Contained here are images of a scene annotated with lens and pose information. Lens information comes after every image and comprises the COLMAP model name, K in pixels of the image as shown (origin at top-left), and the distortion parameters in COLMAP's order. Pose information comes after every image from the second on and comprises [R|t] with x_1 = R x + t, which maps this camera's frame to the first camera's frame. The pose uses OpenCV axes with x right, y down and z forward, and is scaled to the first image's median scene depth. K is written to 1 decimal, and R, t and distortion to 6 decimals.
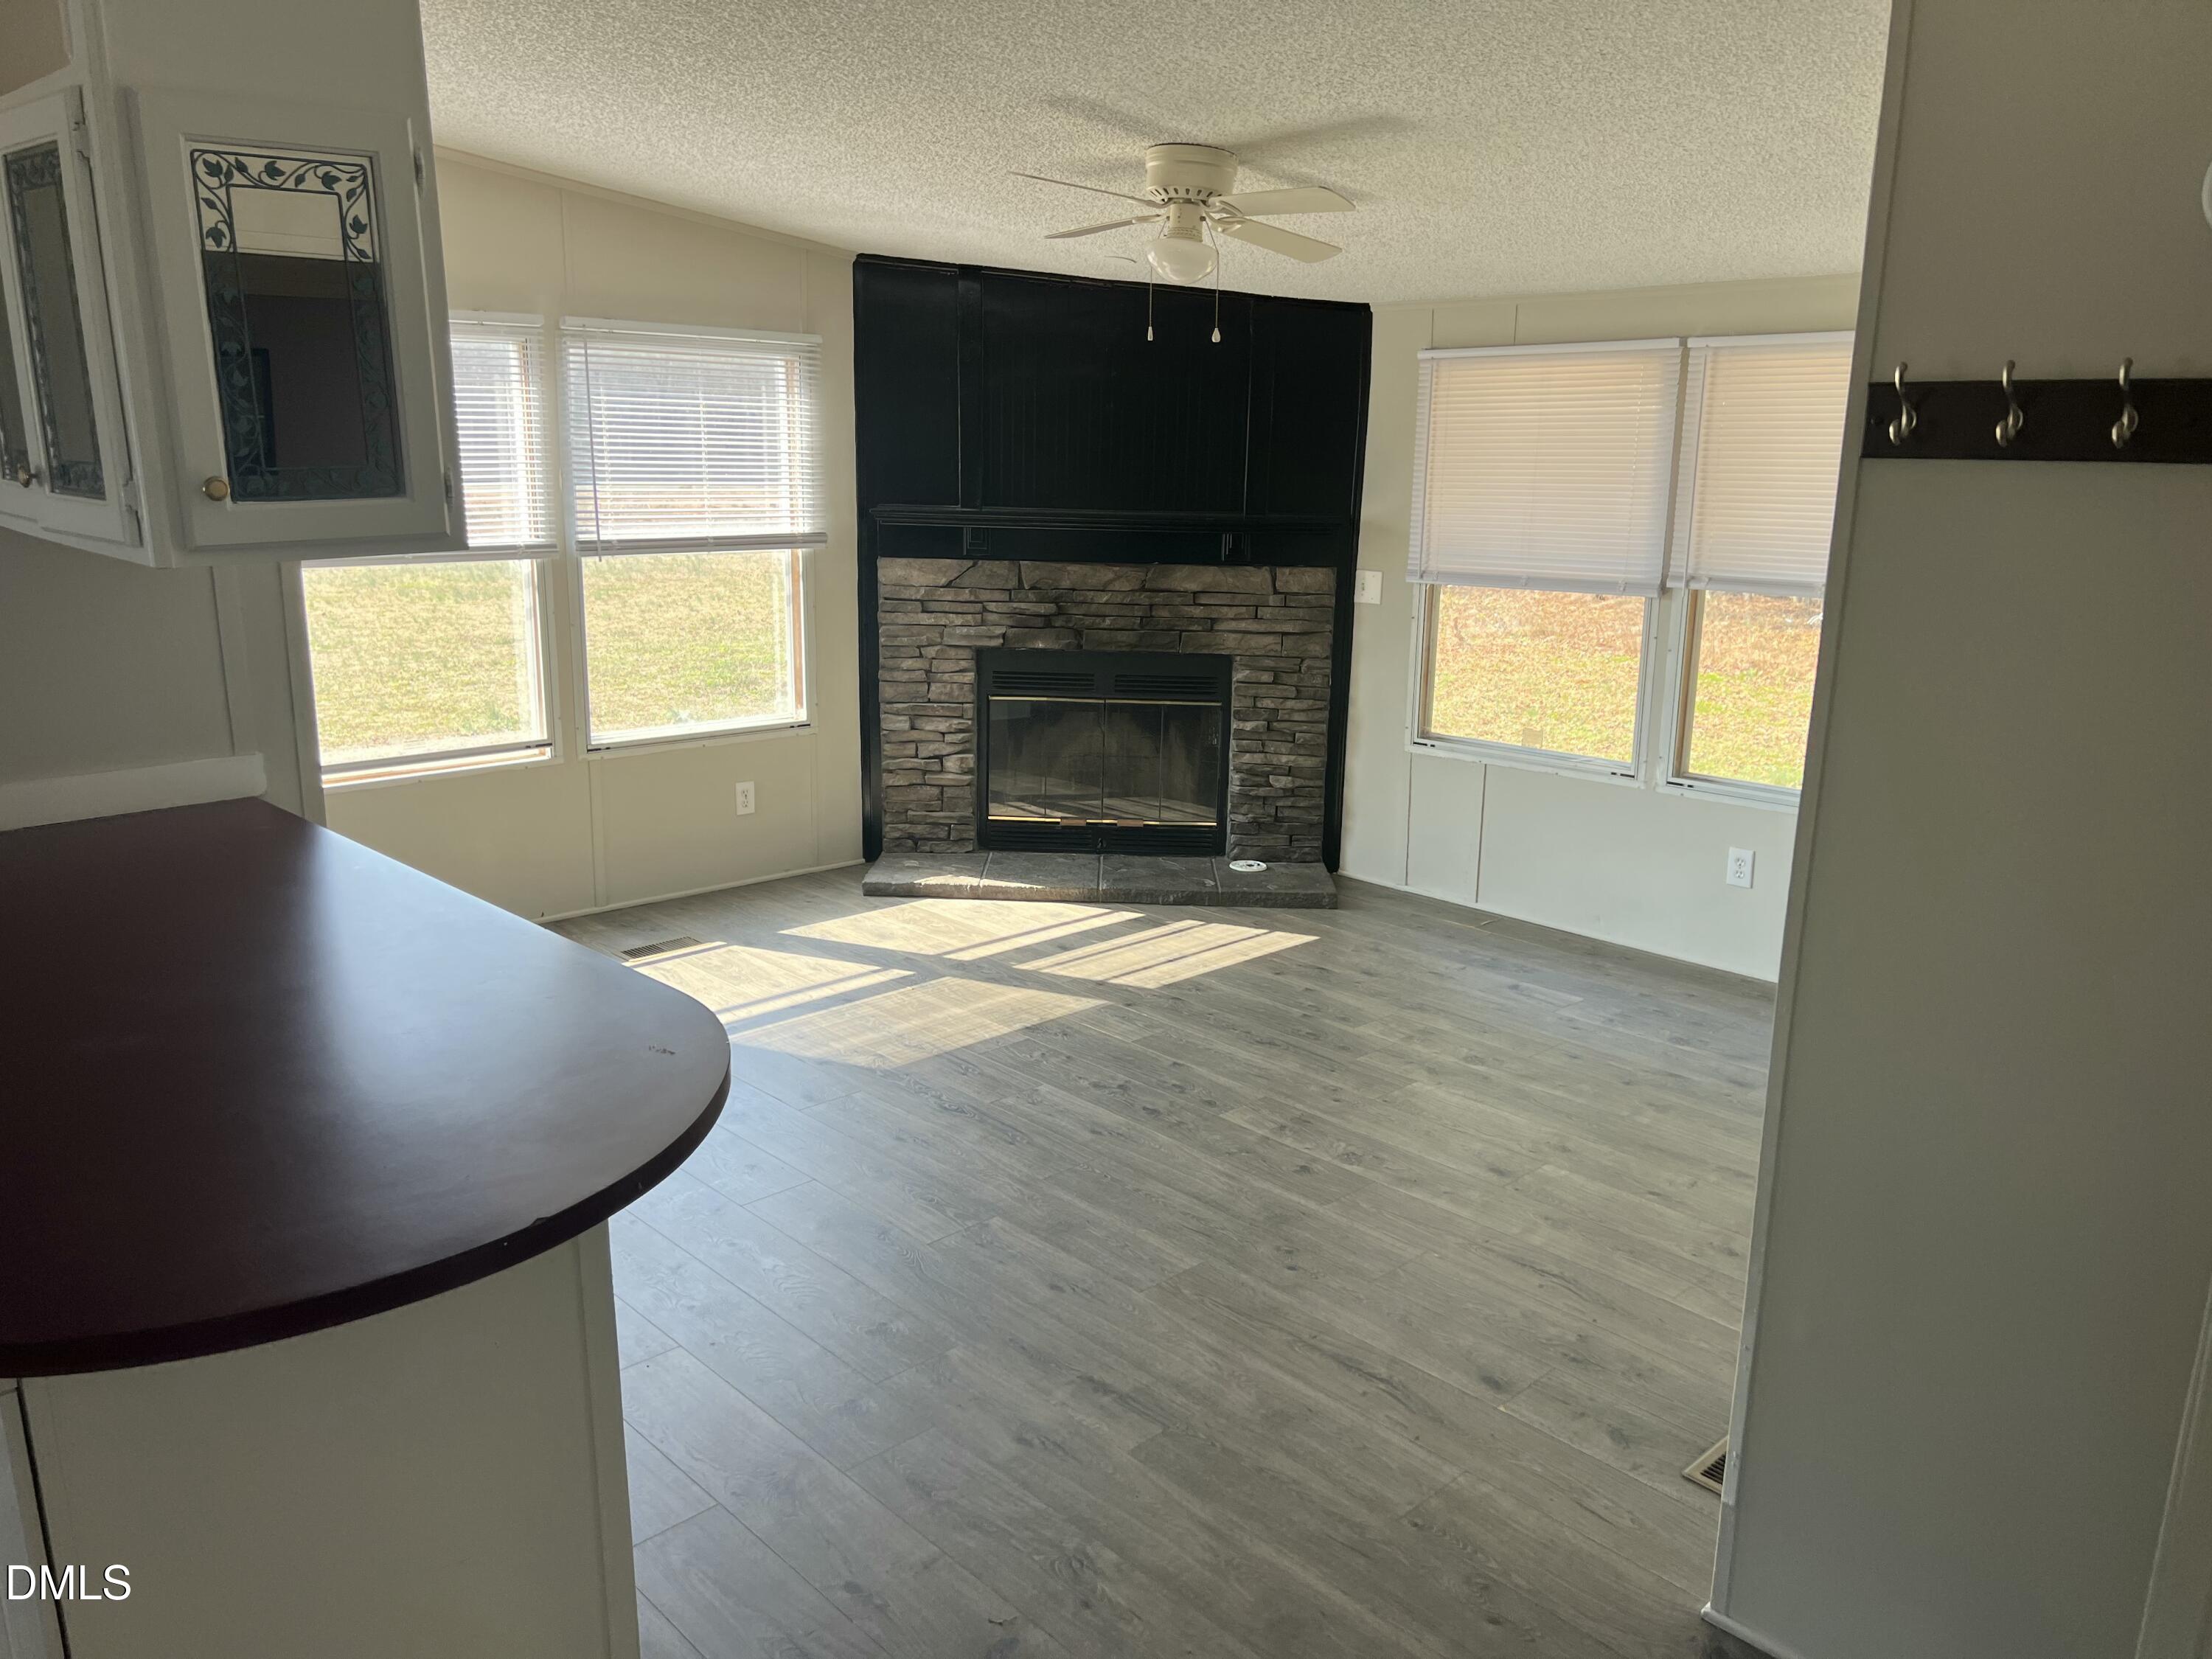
lens RADIAL K [[1665.8, 0, 1097.5], [0, 1665.8, 841.2], [0, 0, 1]] dist [0.093433, -0.105260]
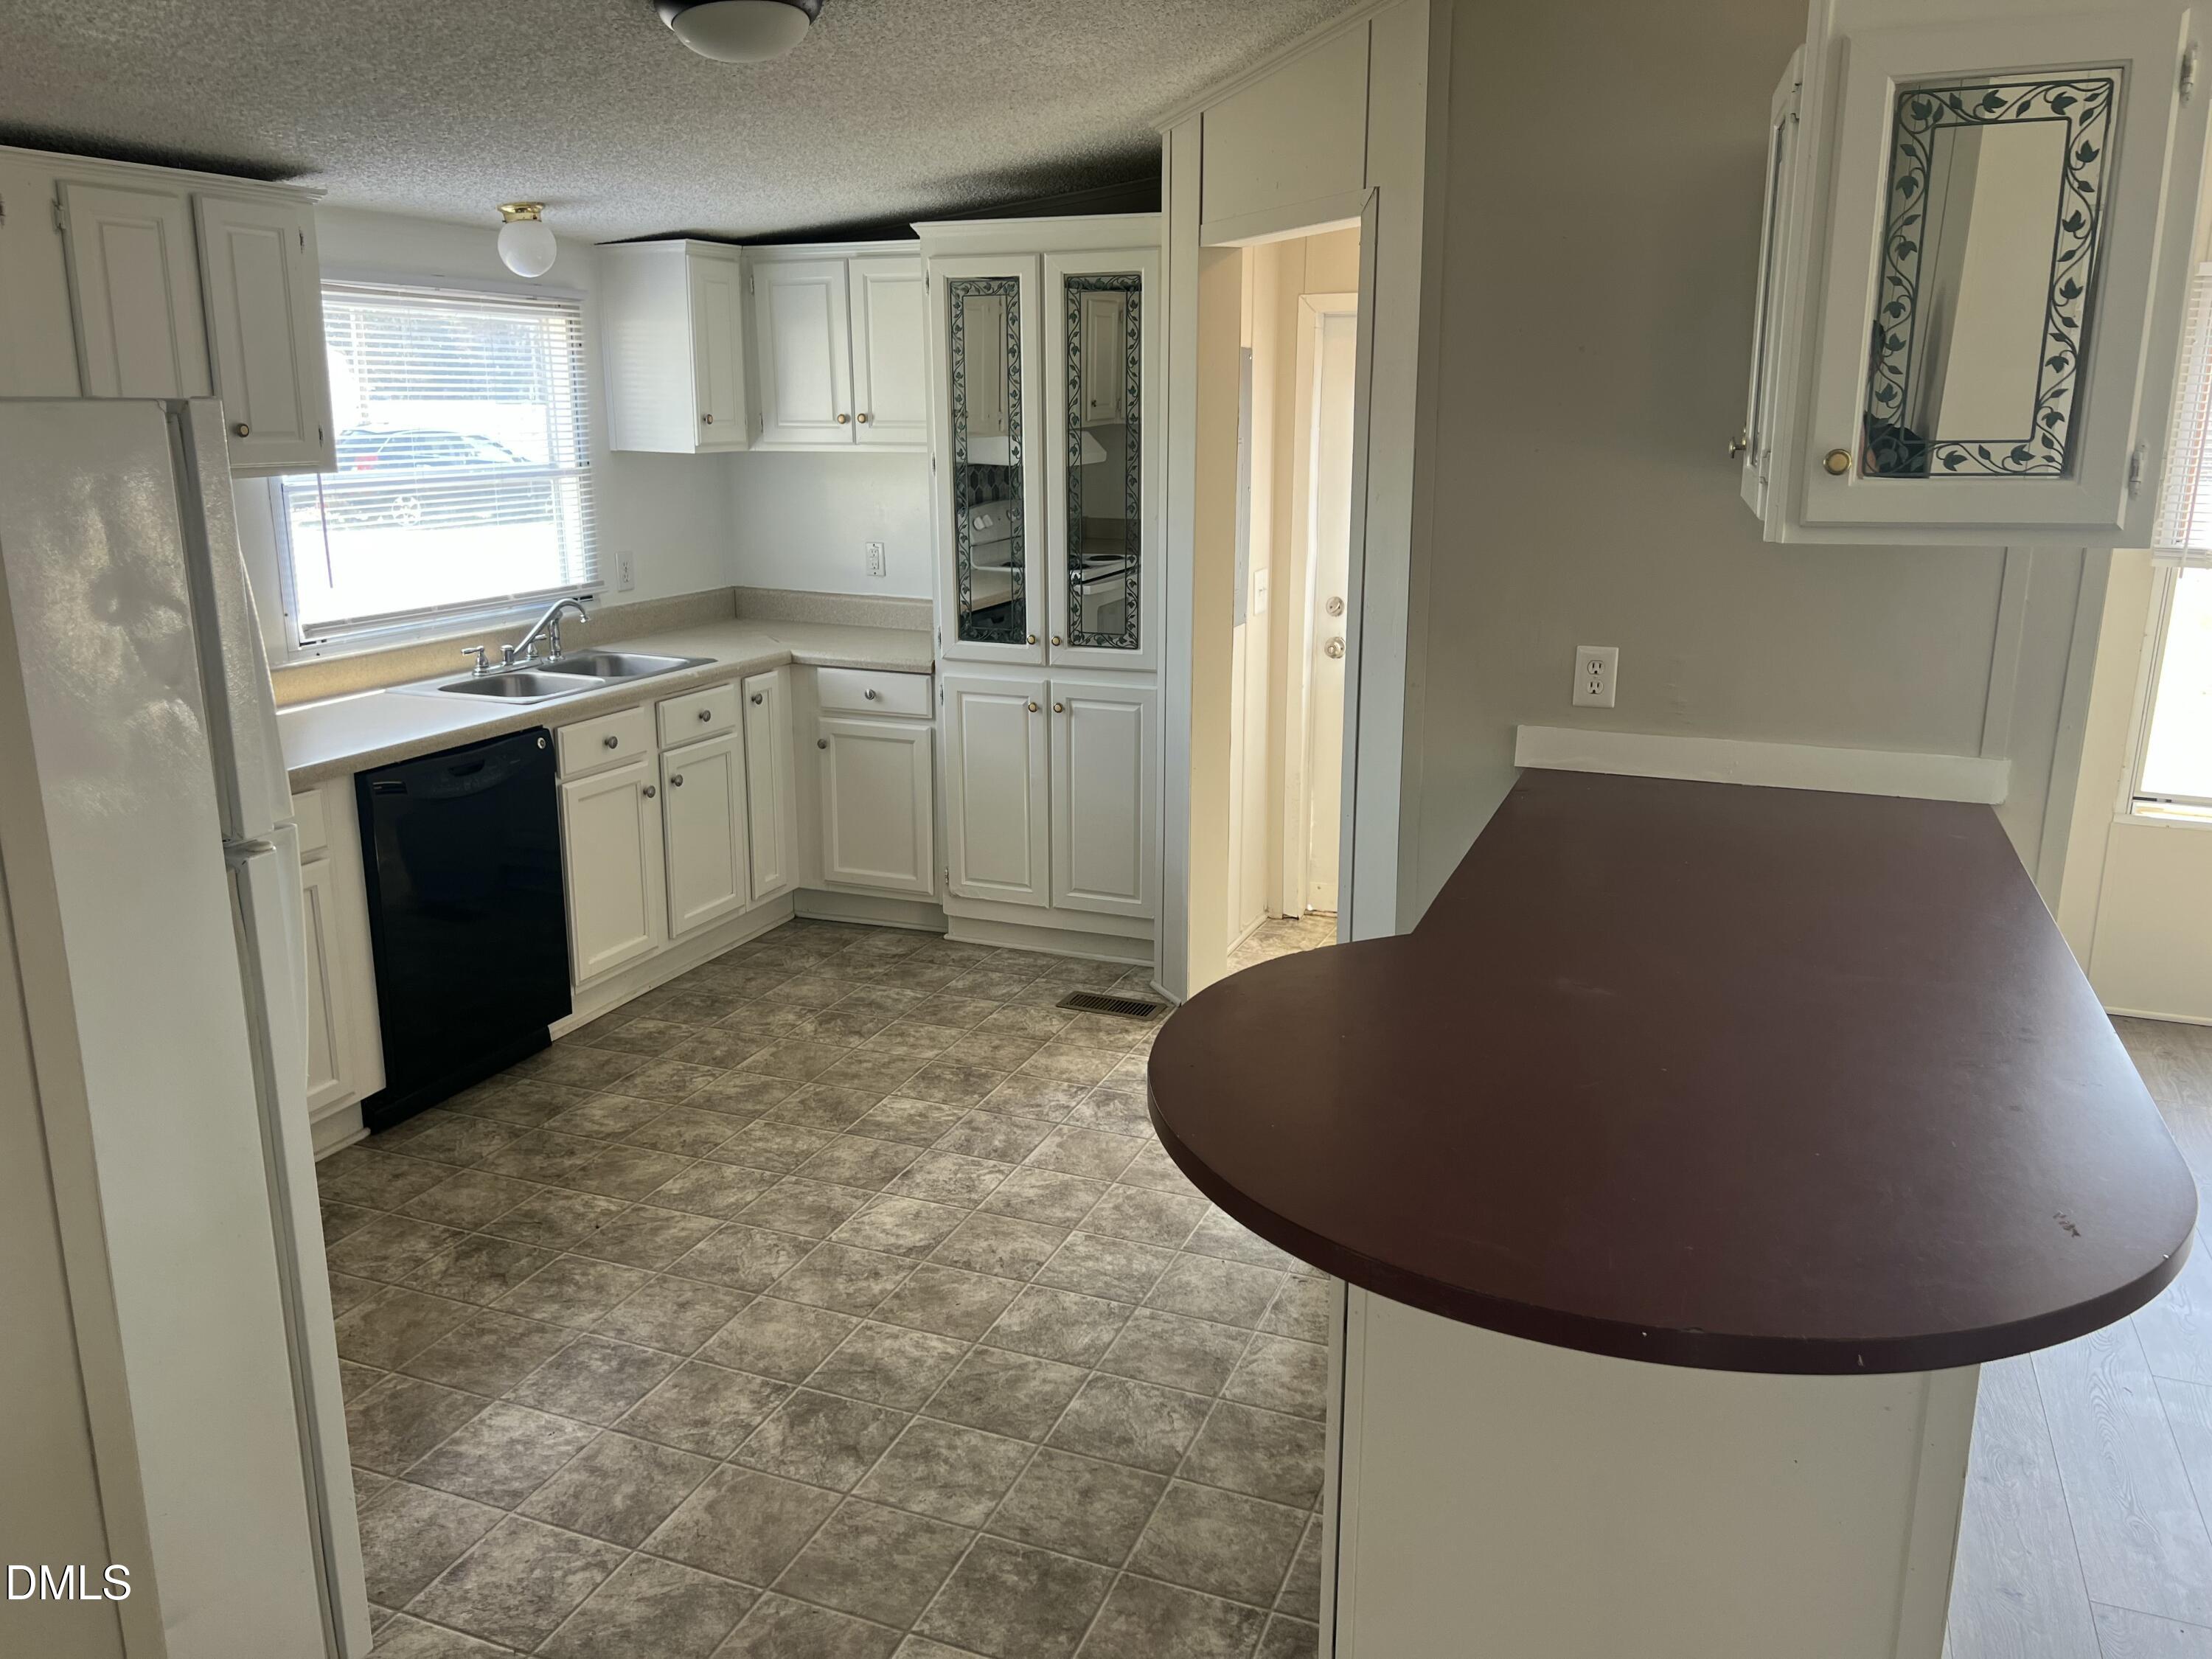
lens RADIAL K [[1665.8, 0, 1097.5], [0, 1665.8, 841.2], [0, 0, 1]] dist [0.093433, -0.105260]
pose [[0.425338, 0.221444, -0.877525, 0.066973], [-0.216064, 0.966413, 0.139148, -0.018696], [0.878865, 0.130417, 0.458898, 0.093519]]
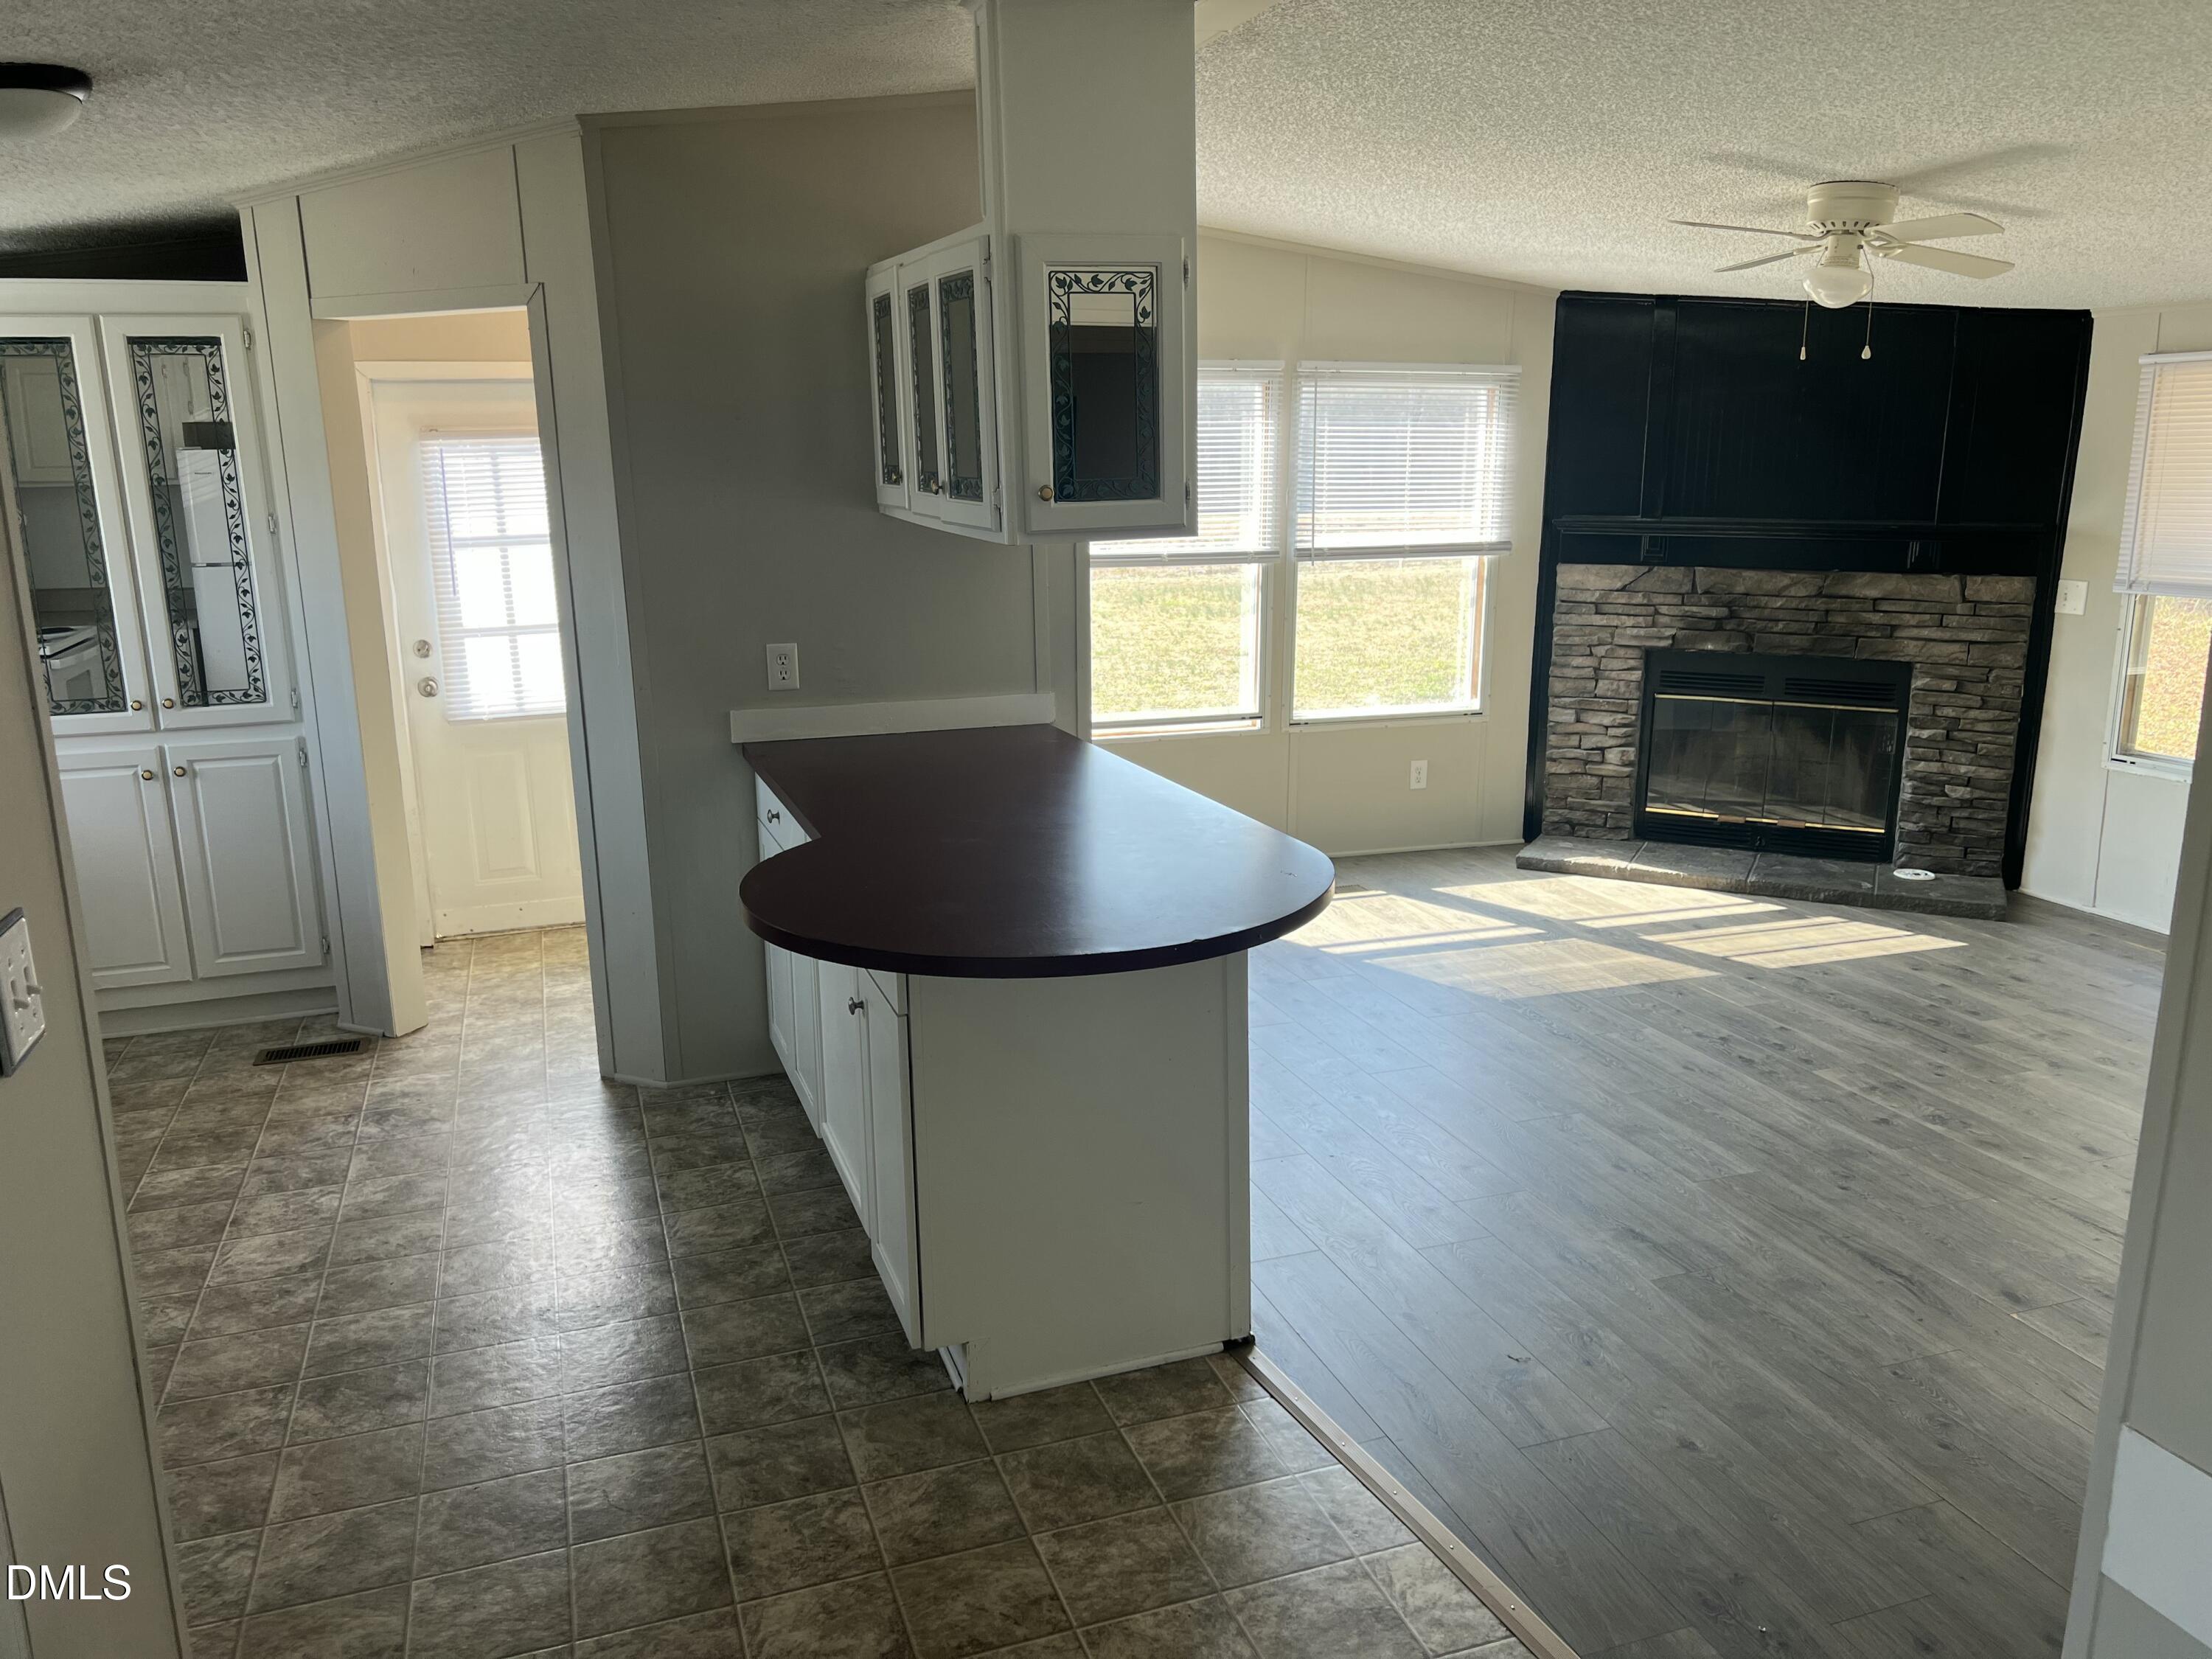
lens RADIAL K [[1699.5, 0, 1131.7], [0, 1699.5, 878.4], [0, 0, 1]] dist [0.056791, -0.106136]
pose [[0.918236, 0.076595, -0.388556, 0.068387], [-0.076101, 0.996961, 0.016687, 0.042064], [0.388653, 0.014247, 0.921274, -0.148498]]
